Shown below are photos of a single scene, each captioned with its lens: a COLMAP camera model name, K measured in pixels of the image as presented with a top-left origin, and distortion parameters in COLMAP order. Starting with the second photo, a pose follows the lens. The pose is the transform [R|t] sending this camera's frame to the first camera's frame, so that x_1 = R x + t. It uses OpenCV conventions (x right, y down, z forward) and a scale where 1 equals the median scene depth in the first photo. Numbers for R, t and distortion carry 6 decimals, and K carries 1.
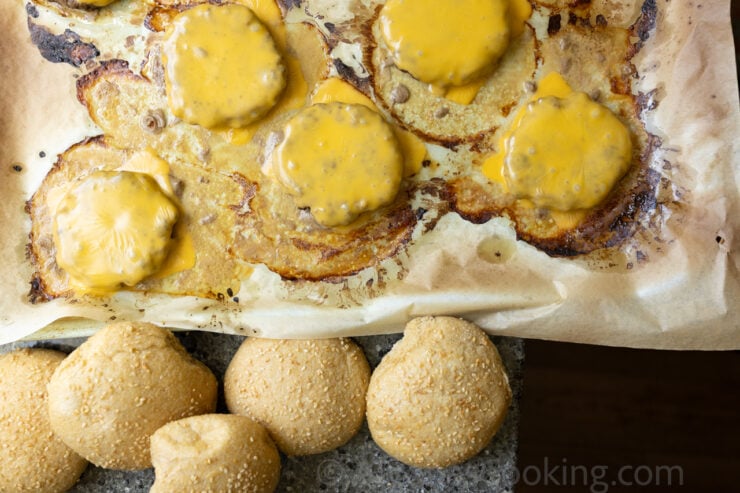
lens RADIAL K [[673.1, 0, 370.0], [0, 673.1, 246.5], [0, 0, 1]] dist [0.011970, 0.006275]
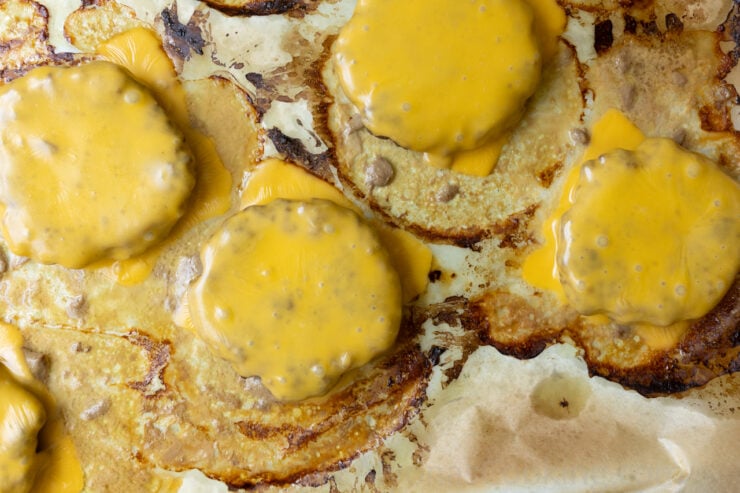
lens RADIAL K [[673.1, 0, 370.0], [0, 673.1, 246.5], [0, 0, 1]] dist [0.011970, 0.006275]
pose [[0.990109, -0.127478, 0.058600, -0.010274], [0.127807, 0.991797, -0.001882, -0.157292], [-0.057879, 0.009353, 0.998280, 0.371706]]
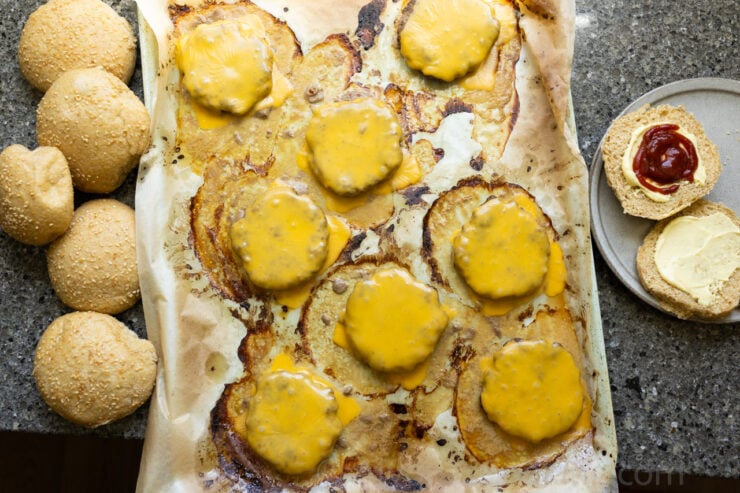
lens RADIAL K [[673.1, 0, 370.0], [0, 673.1, 246.5], [0, 0, 1]] dist [0.011970, 0.006275]
pose [[0.033102, 0.997325, -0.065168, 0.054765], [-0.999339, 0.034010, 0.012873, -0.301440], [0.015055, 0.064699, 0.997791, -0.253912]]
